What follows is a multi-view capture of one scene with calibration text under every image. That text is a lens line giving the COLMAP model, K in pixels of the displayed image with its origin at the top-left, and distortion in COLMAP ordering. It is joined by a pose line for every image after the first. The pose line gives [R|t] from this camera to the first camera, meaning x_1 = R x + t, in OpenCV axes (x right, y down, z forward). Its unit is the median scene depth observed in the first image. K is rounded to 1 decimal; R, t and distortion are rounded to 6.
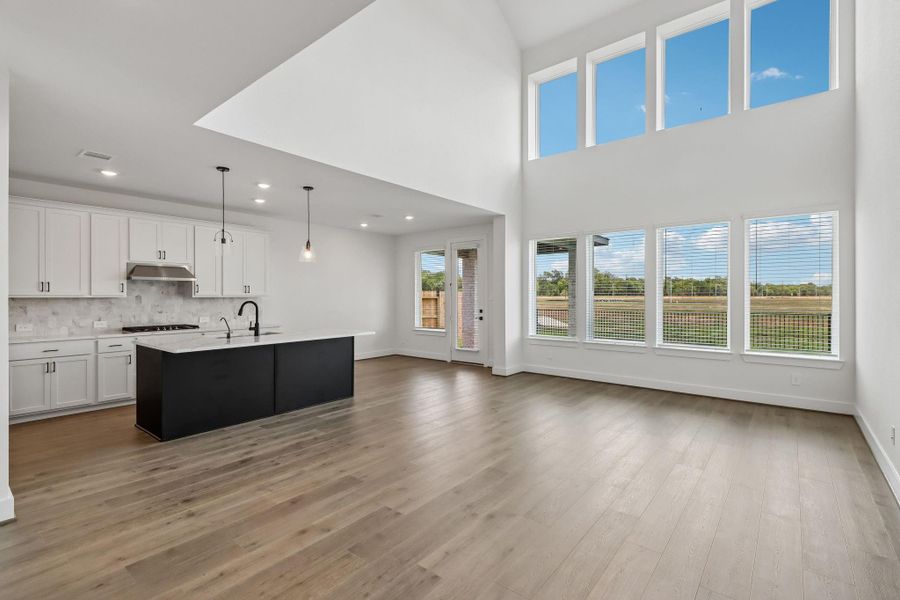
lens RADIAL K [[414.2, 0, 448.0], [0, 414.2, 298.7], [0, 0, 1]] dist [-0.000756, -0.000163]
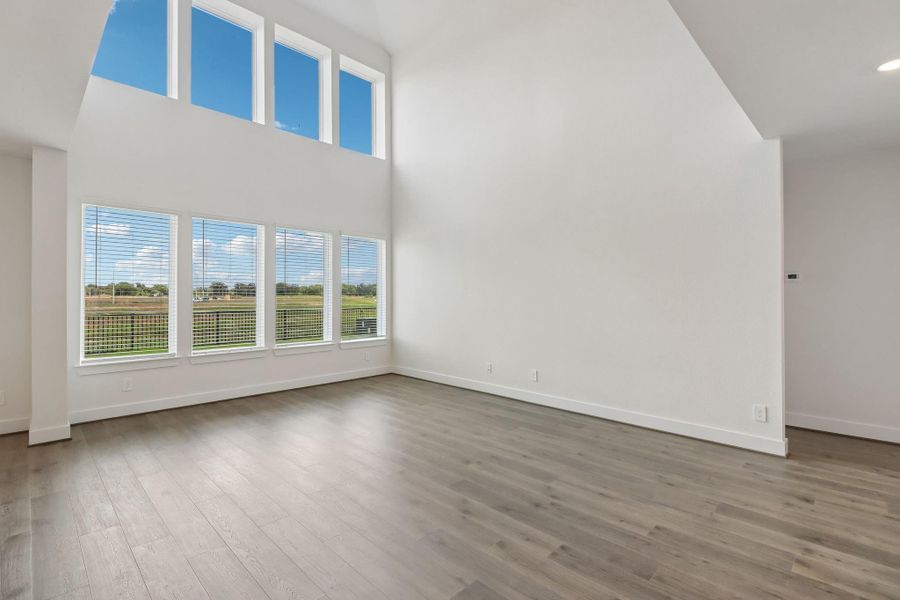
lens RADIAL K [[422.7, 0, 450.1], [0, 422.7, 294.2], [0, 0, 1]] dist [-0.001196, -0.000151]
pose [[0.088137, 0.005166, 0.996095, -0.493219], [0.005818, 0.999967, -0.005701, -0.002372], [-0.996091, 0.006298, 0.088104, 0.557081]]
